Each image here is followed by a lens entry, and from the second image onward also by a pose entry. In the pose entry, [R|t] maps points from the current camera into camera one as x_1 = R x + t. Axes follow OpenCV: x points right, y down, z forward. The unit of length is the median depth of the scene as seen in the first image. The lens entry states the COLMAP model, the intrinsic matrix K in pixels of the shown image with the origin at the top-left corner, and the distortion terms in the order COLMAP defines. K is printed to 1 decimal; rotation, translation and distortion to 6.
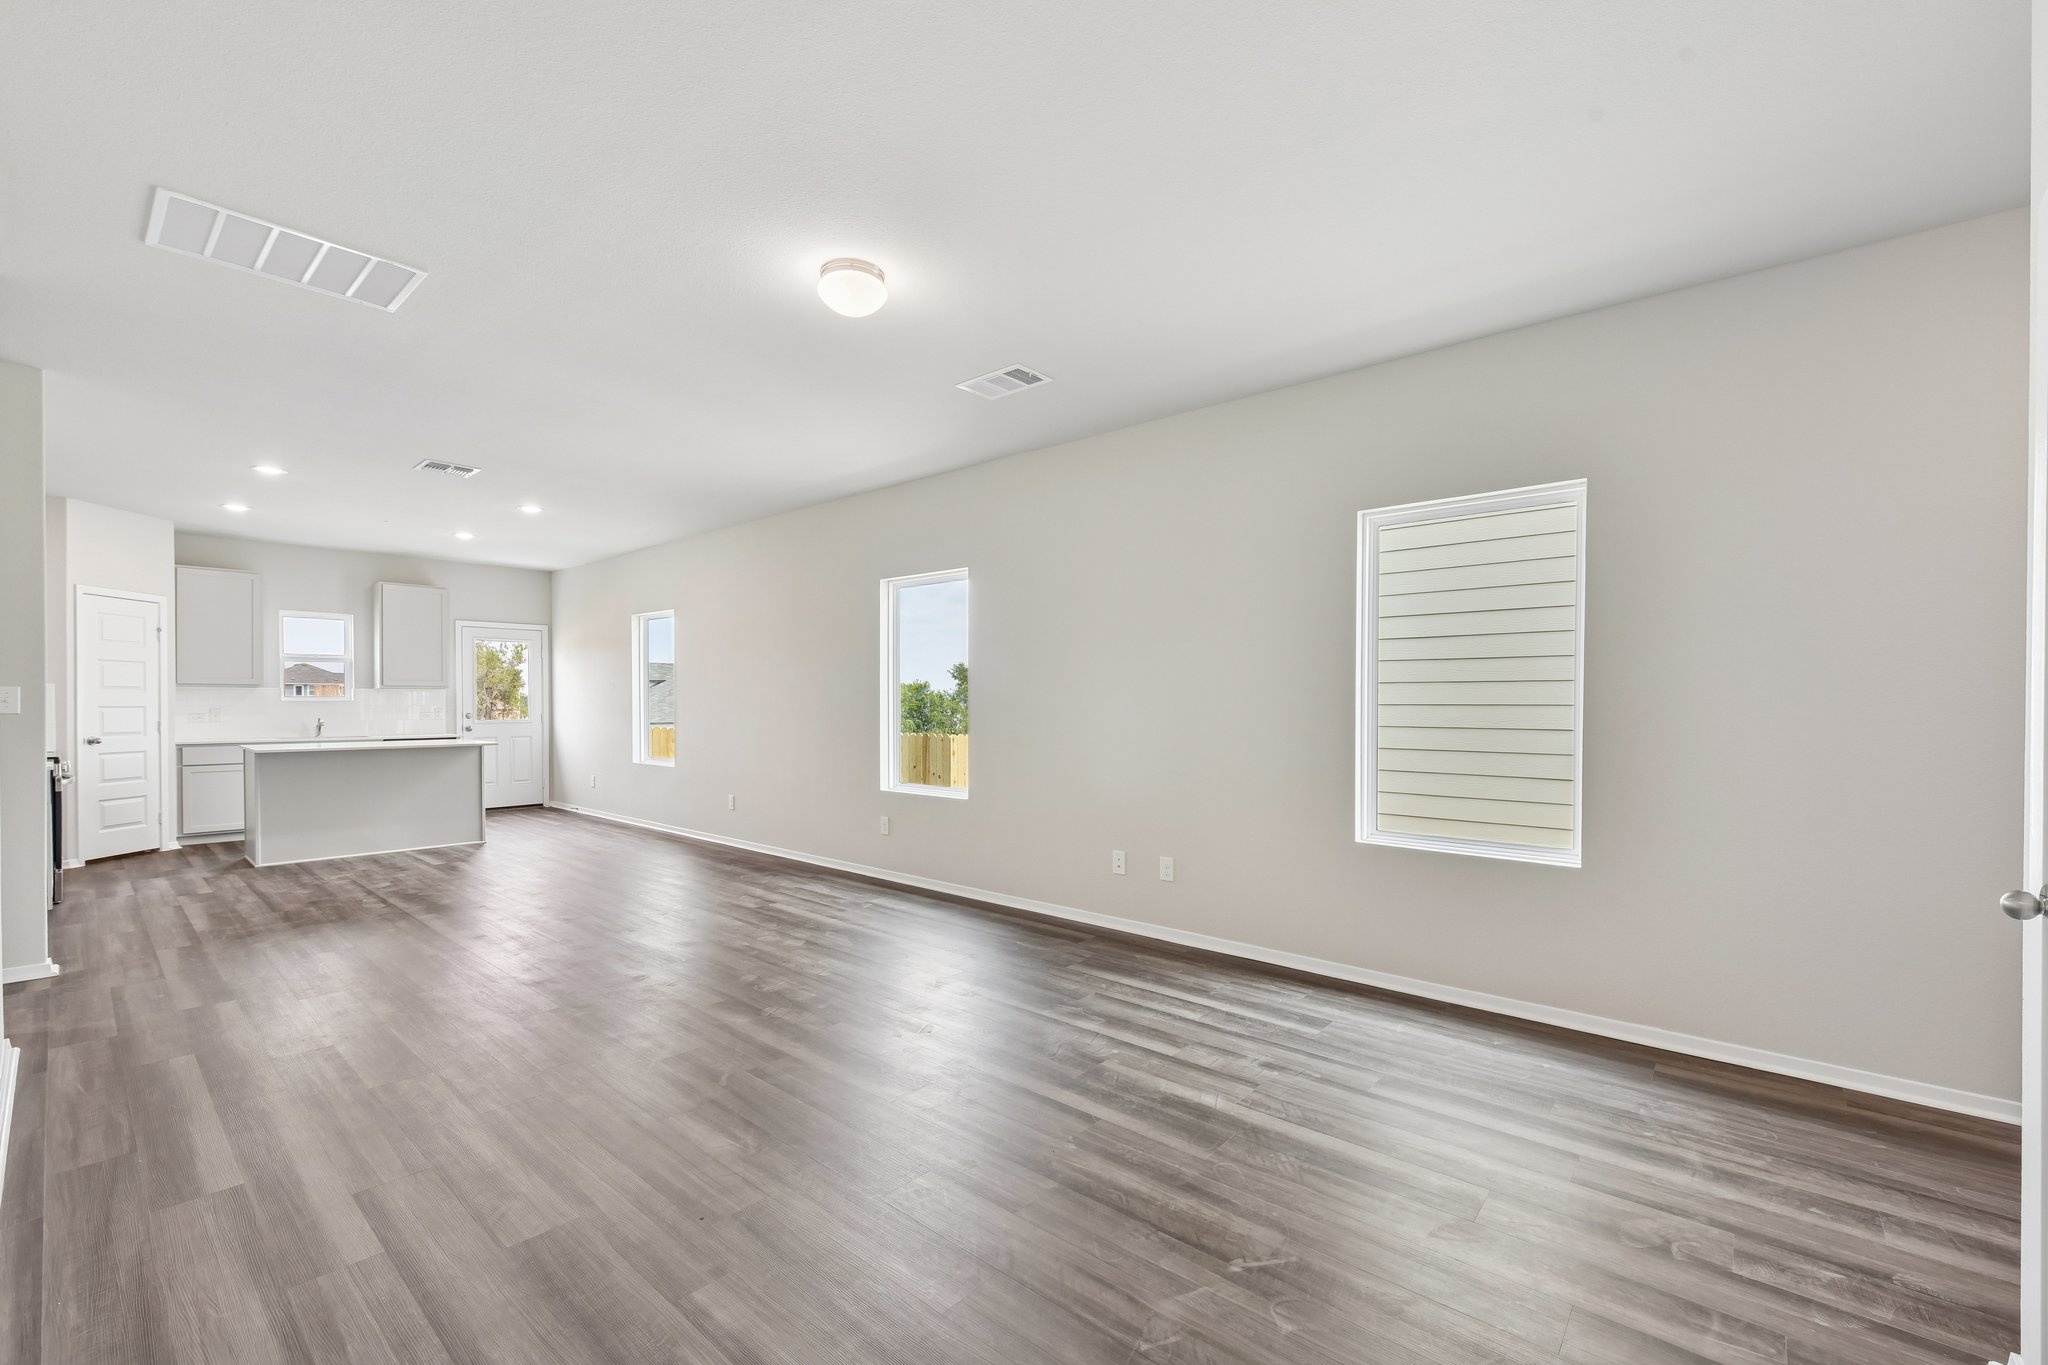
lens RADIAL K [[857.0, 0, 1026.5], [0, 857.0, 692.9], [0, 0, 1]] dist [-0.002739, -0.000517]
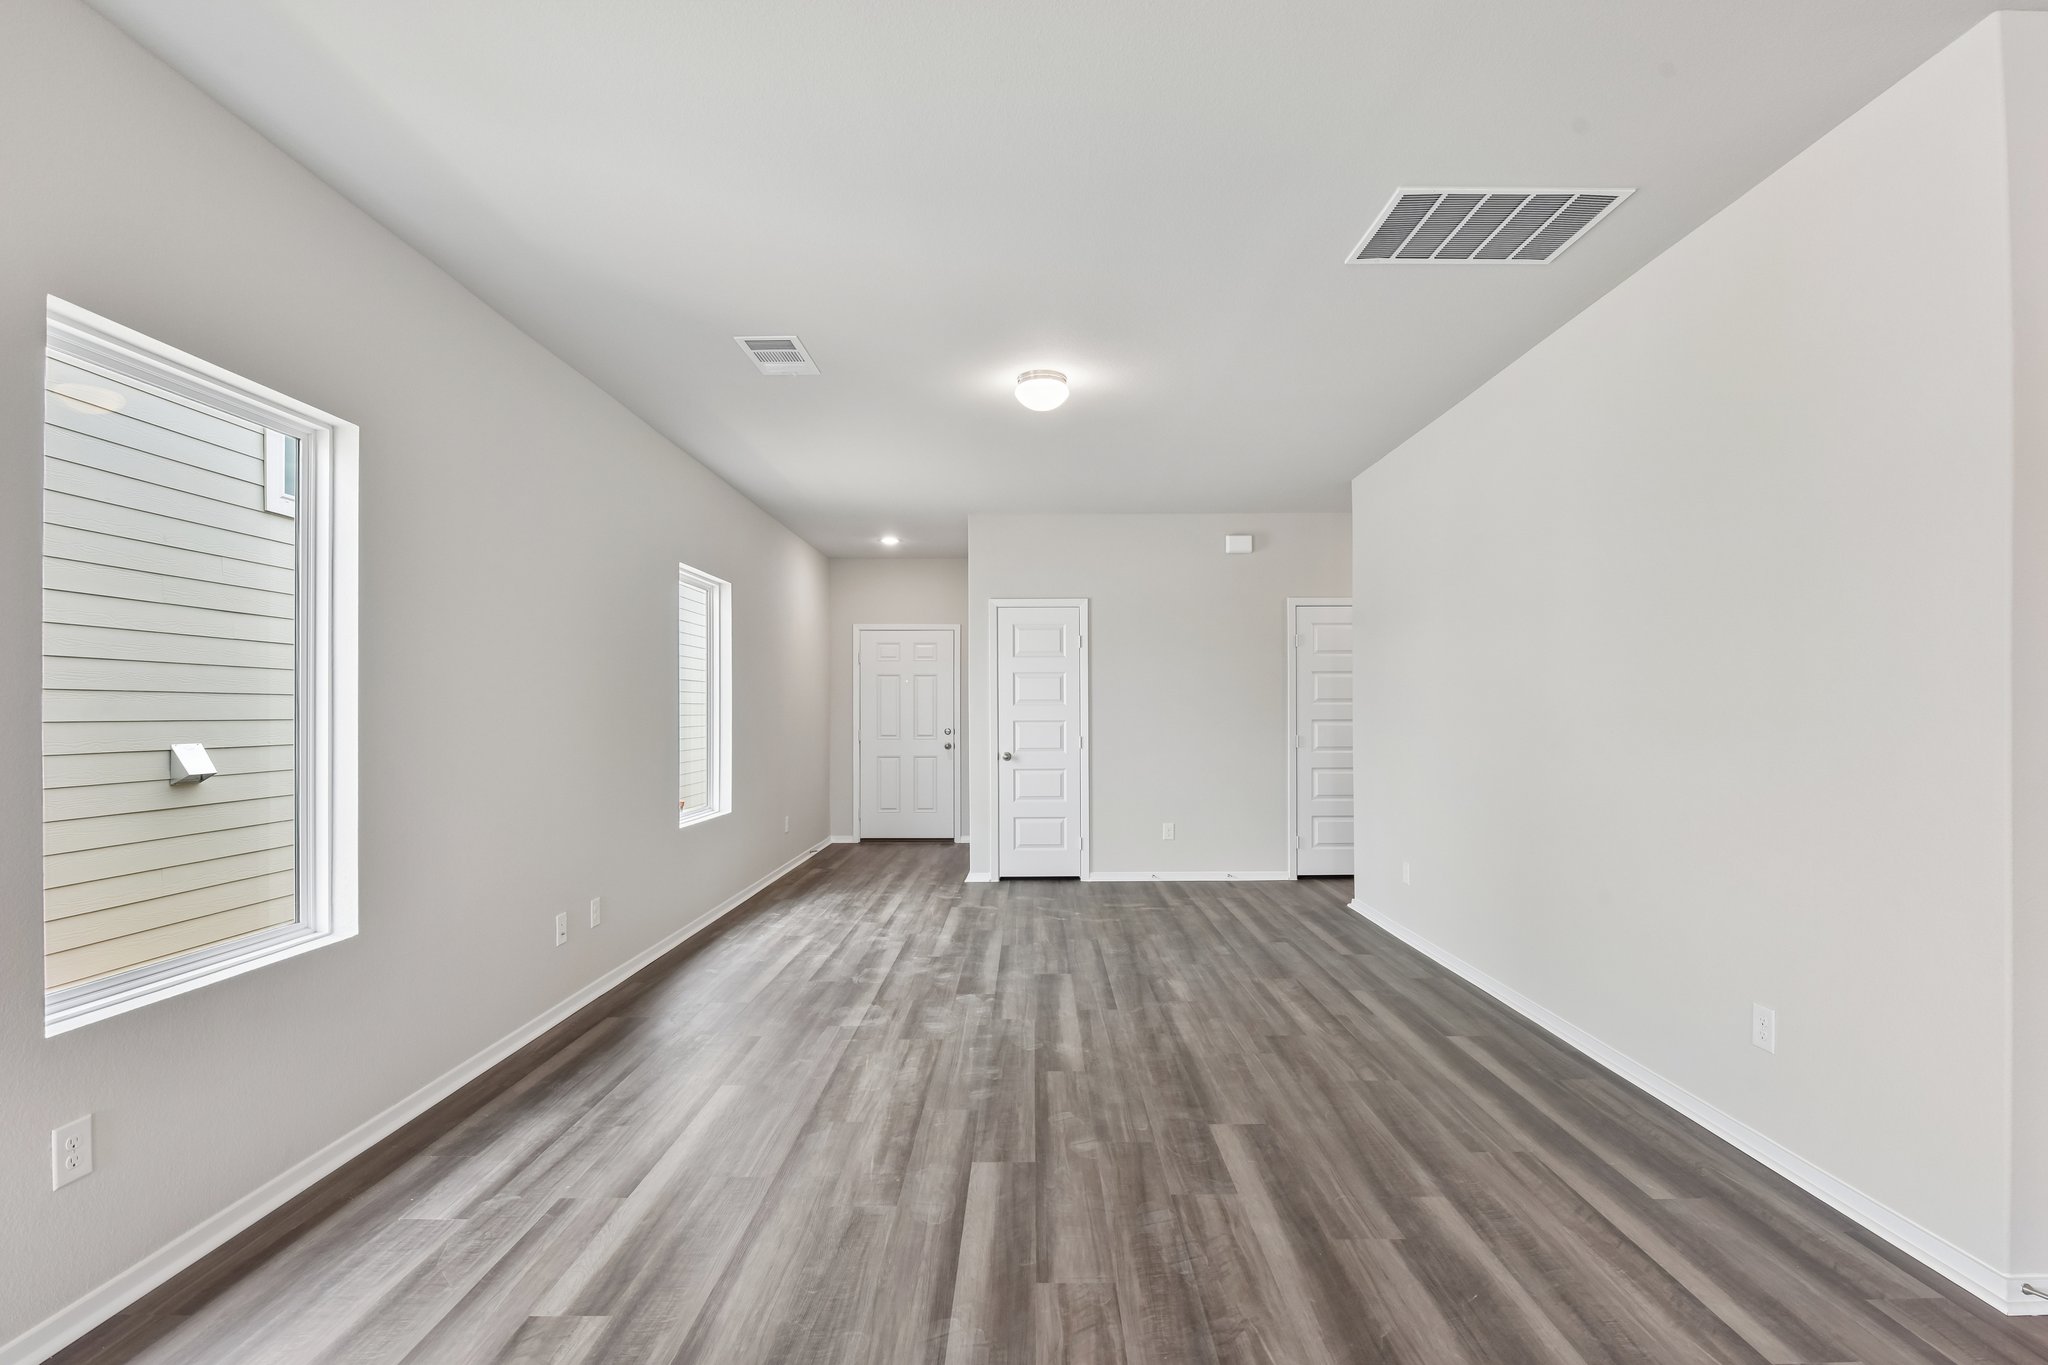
lens RADIAL K [[946.9, 0, 1028.3], [0, 946.9, 703.2], [0, 0, 1]] dist [-0.000193, 0.000023]
pose [[-0.656270, 0.008646, 0.754477, -0.549336], [-0.000663, 0.999927, -0.012036, 0.005339], [-0.754526, -0.008400, -0.656217, 0.856586]]
